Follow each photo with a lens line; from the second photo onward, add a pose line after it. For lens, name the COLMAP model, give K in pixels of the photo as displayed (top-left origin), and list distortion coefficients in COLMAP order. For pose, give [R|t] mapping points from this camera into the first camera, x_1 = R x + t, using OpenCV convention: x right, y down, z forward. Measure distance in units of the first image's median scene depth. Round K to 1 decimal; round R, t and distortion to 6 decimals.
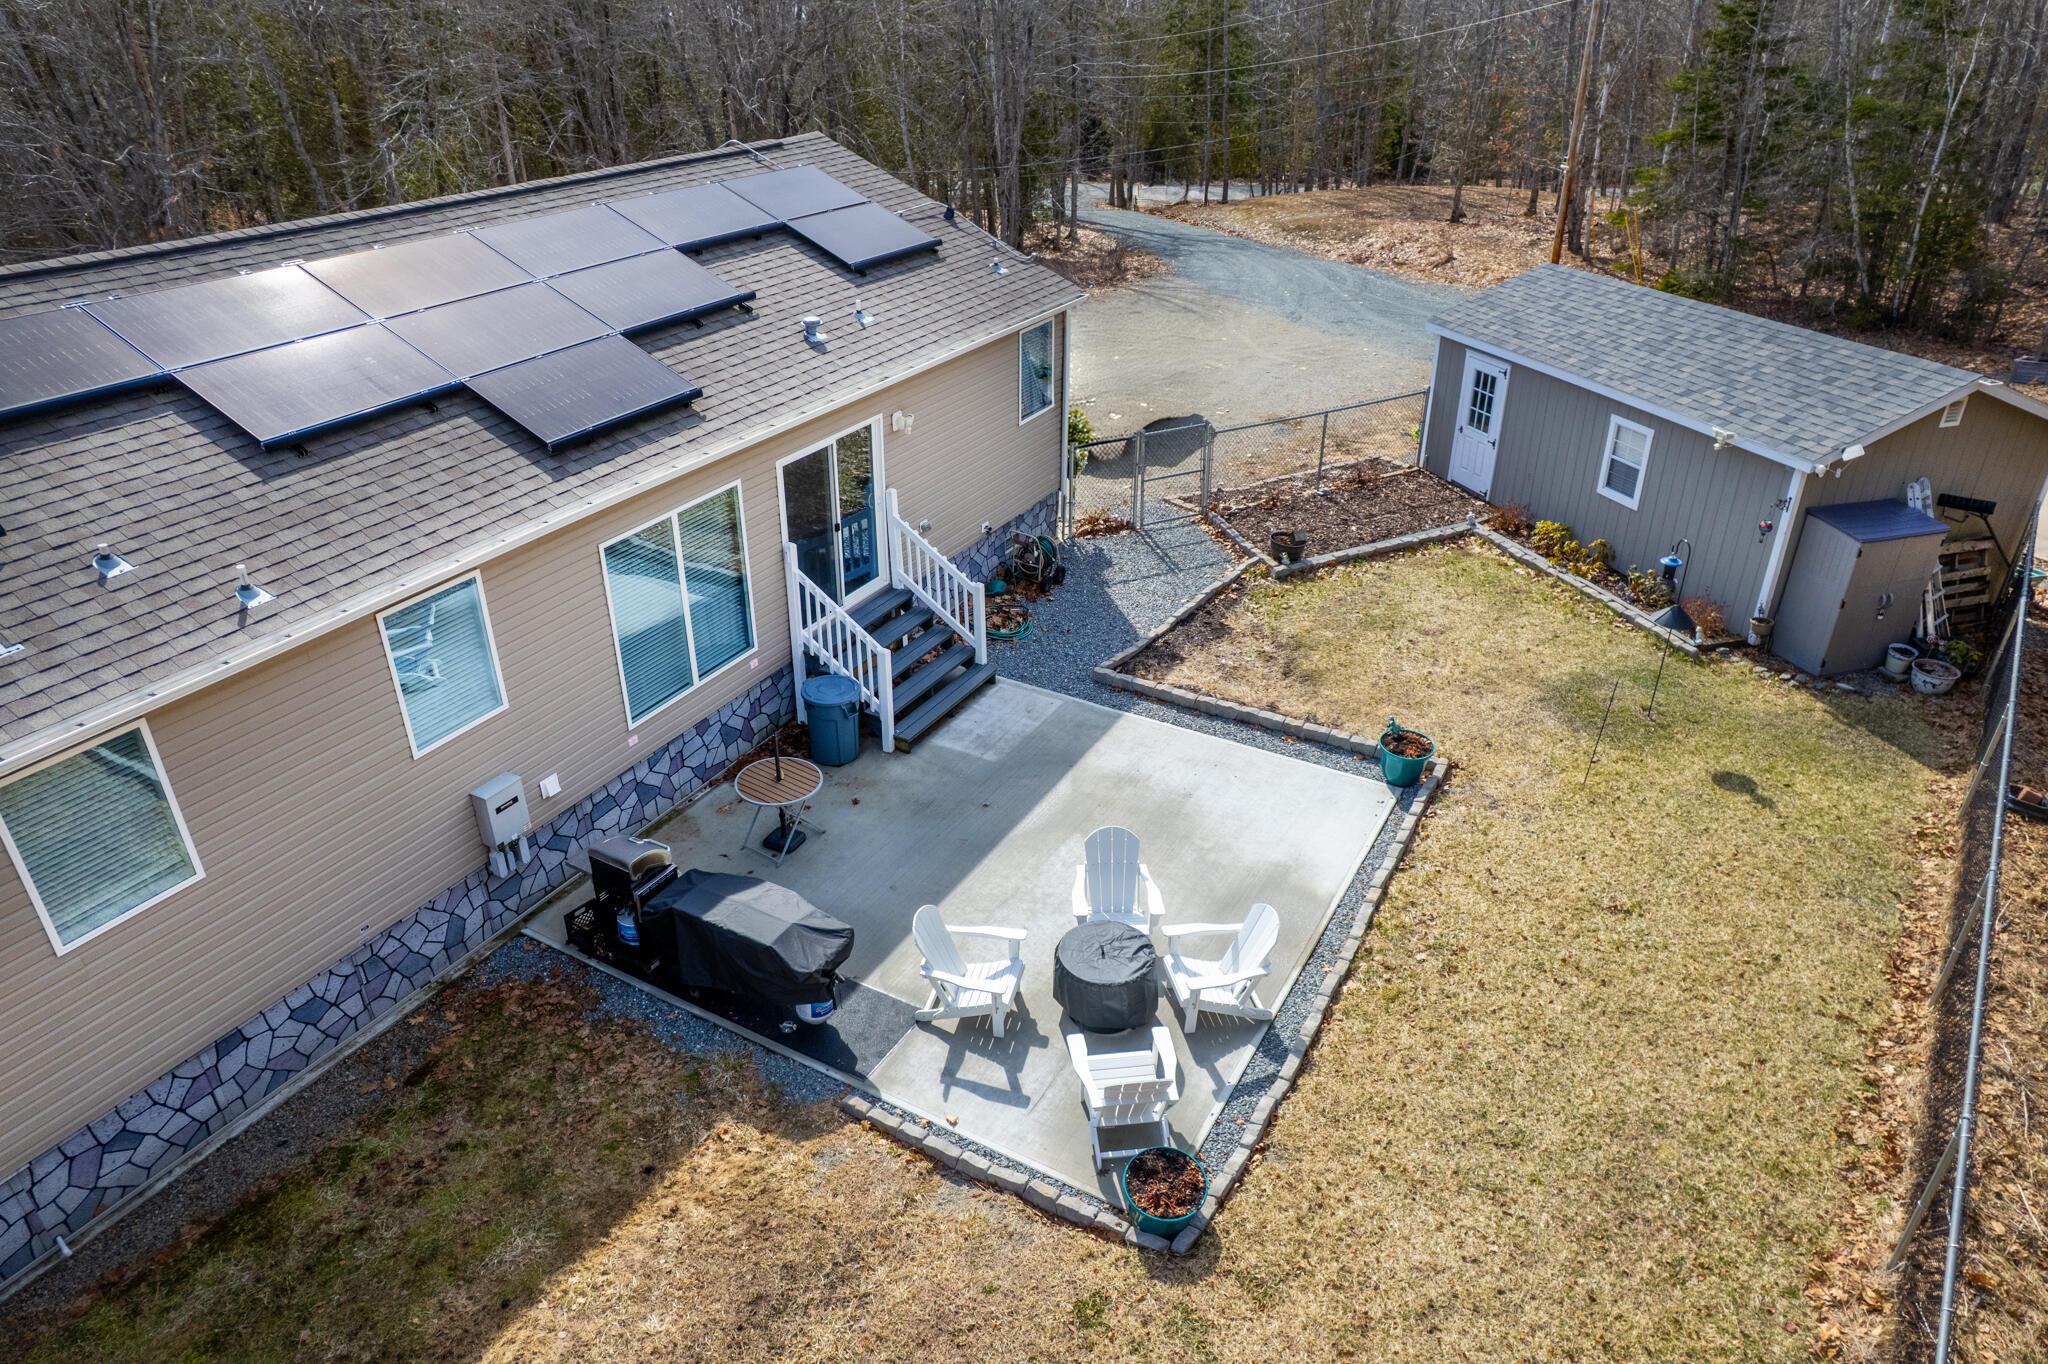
lens RADIAL K [[1312.1, 0, 1017.9], [0, 1312.1, 699.9], [0, 0, 1]] dist [-0.078915, 0.068457]
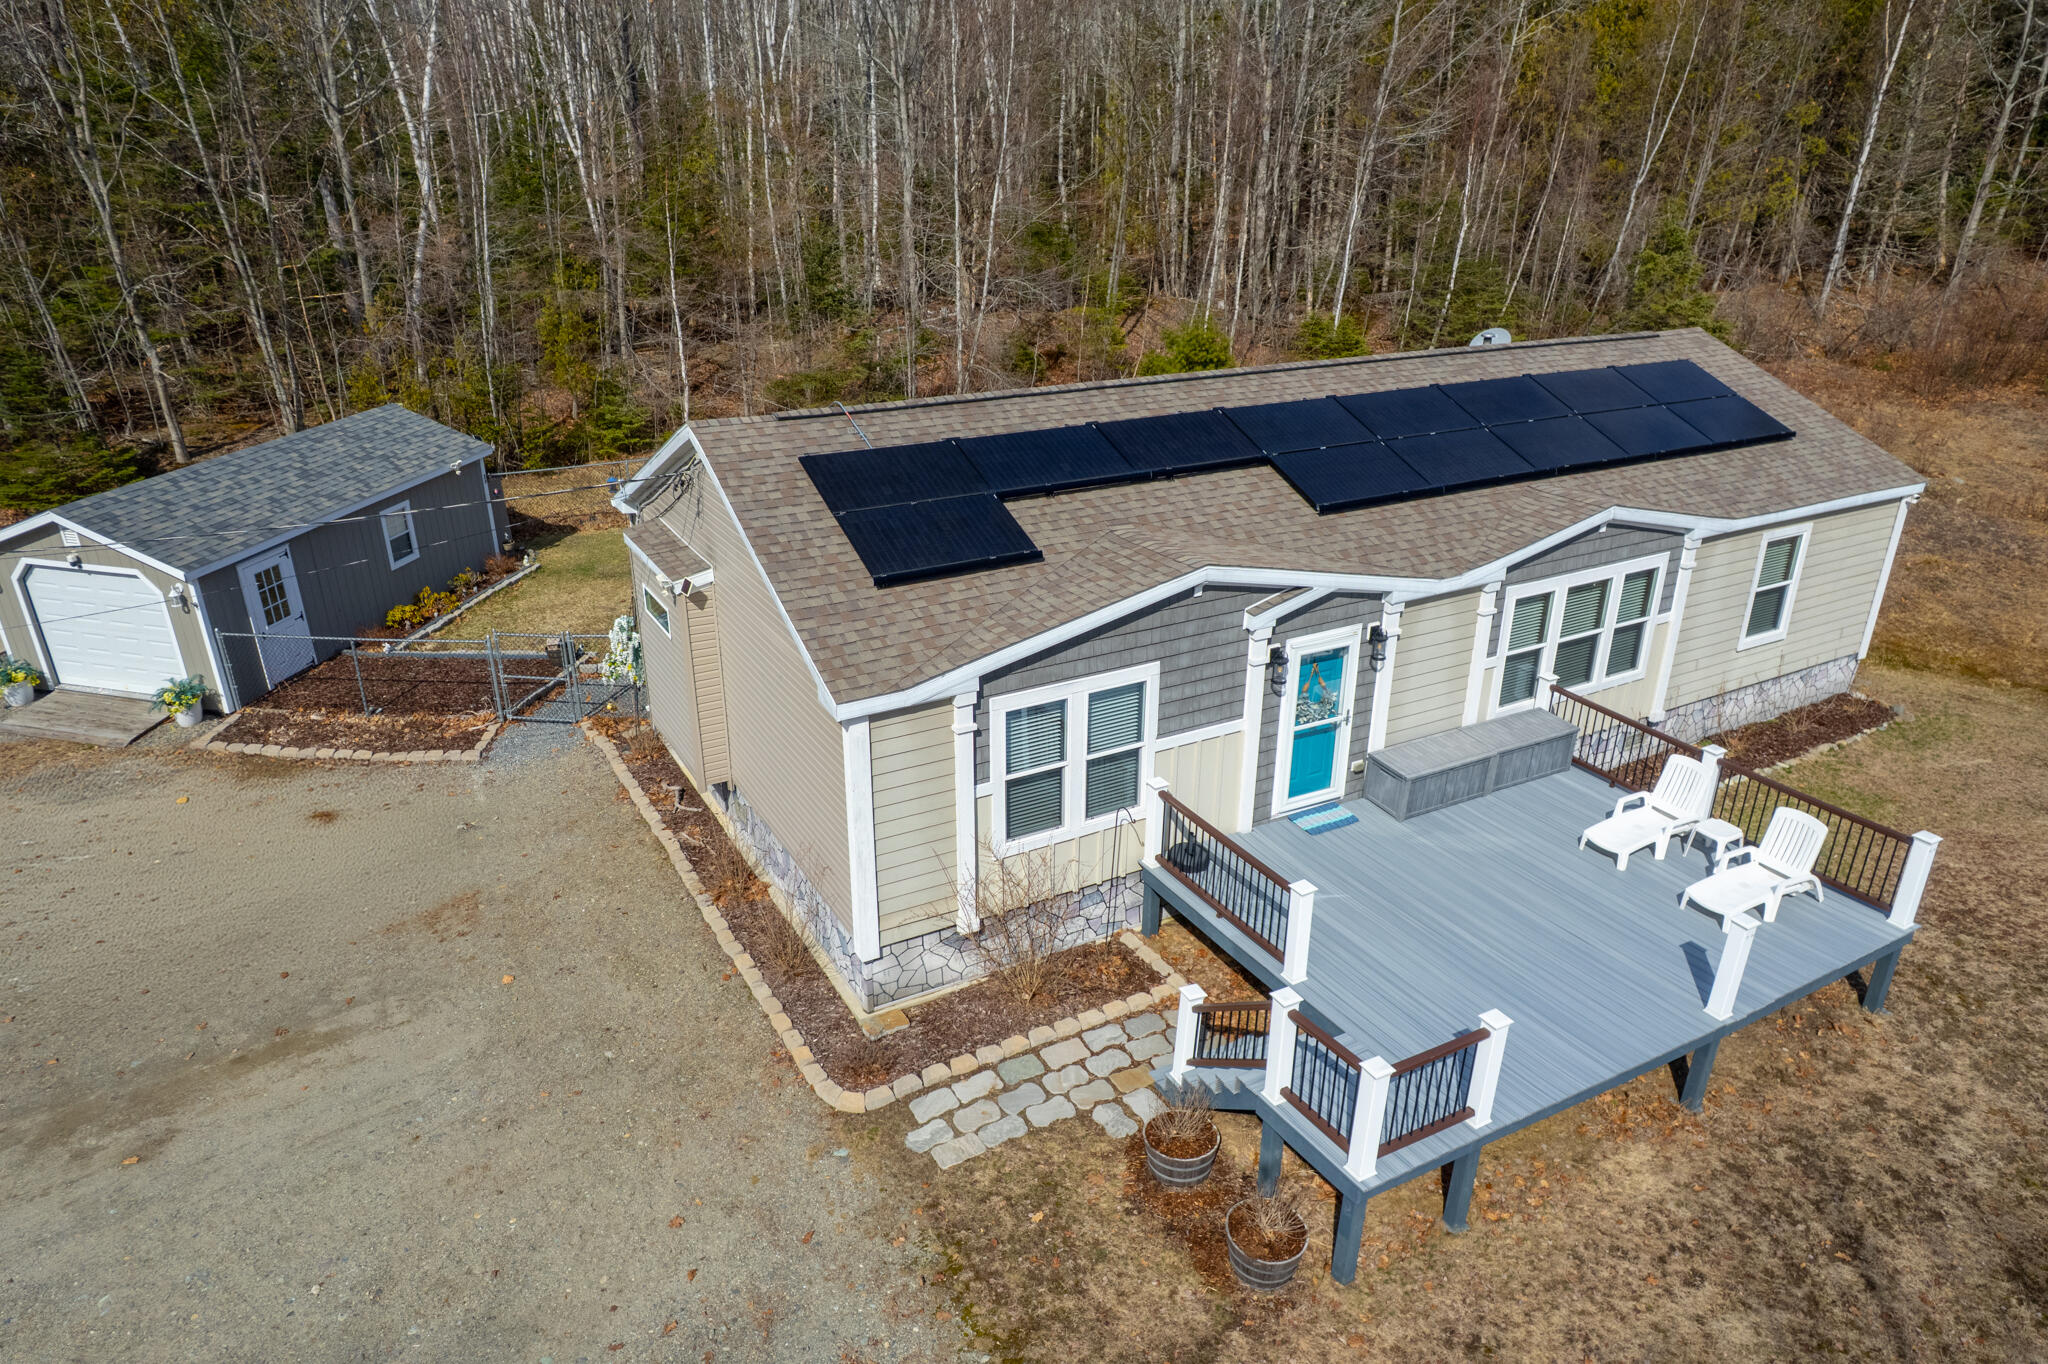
lens RADIAL K [[1312.1, 0, 1017.9], [0, 1312.1, 699.9], [0, 0, 1]] dist [-0.078915, 0.068457]
pose [[-0.854372, -0.205719, 0.477209, -0.863593], [0.257876, 0.629424, 0.733025, -1.015954], [-0.451164, 0.749337, -0.484712, 1.684318]]
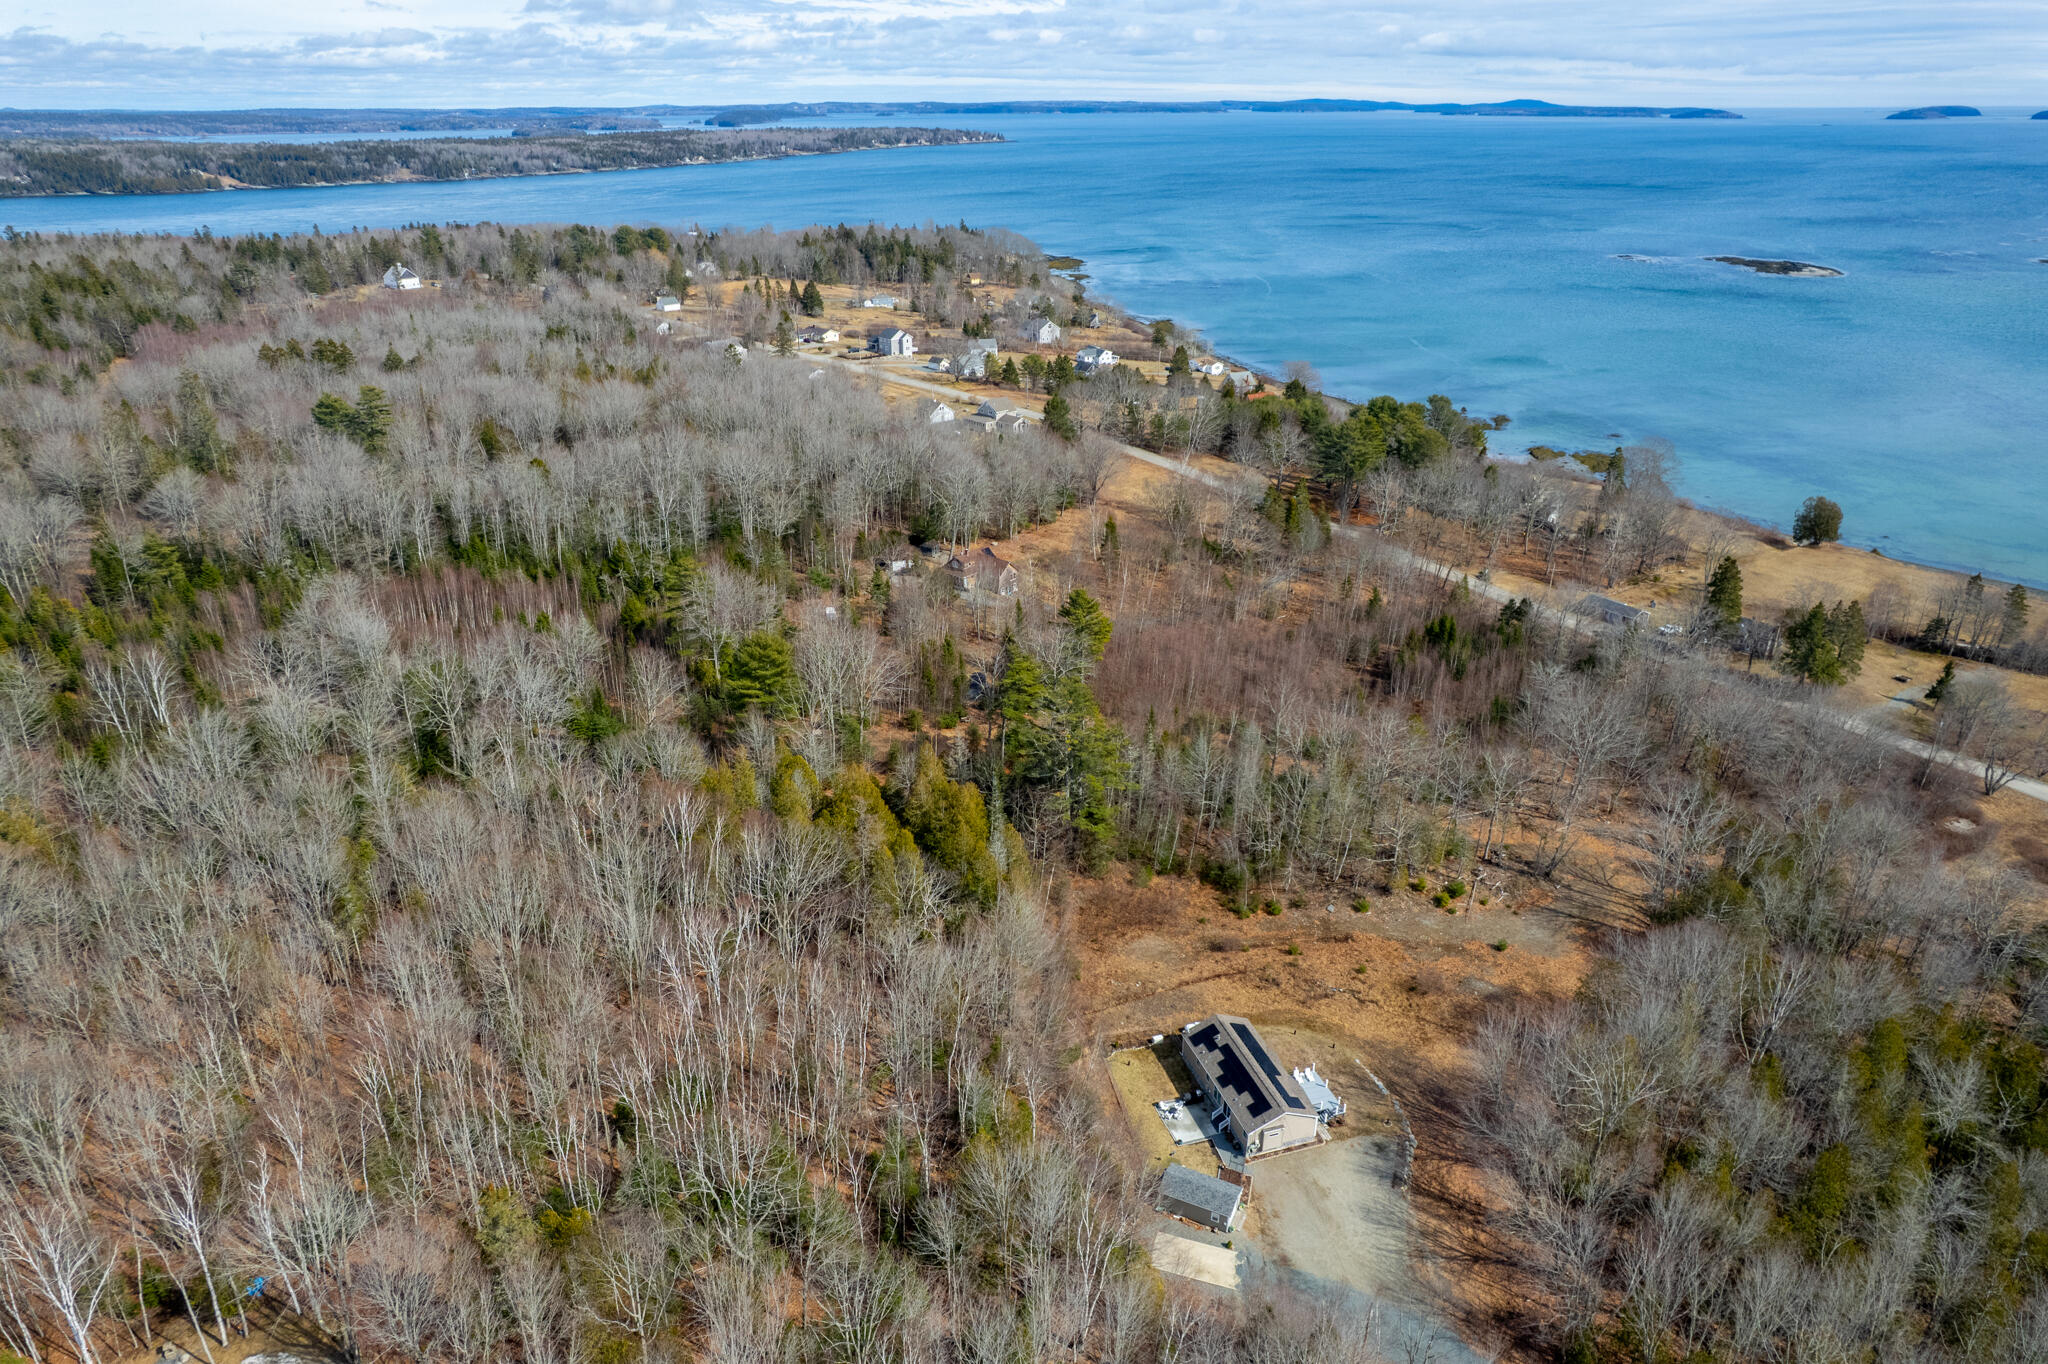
lens RADIAL K [[1312.1, 0, 1017.9], [0, 1312.1, 699.9], [0, 0, 1]] dist [-0.078915, 0.068457]
pose [[-0.682487, 0.315924, -0.659093, 6.102121], [-0.356416, 0.643421, 0.677479, -7.791407], [0.638105, 0.697282, -0.326527, 0.954325]]
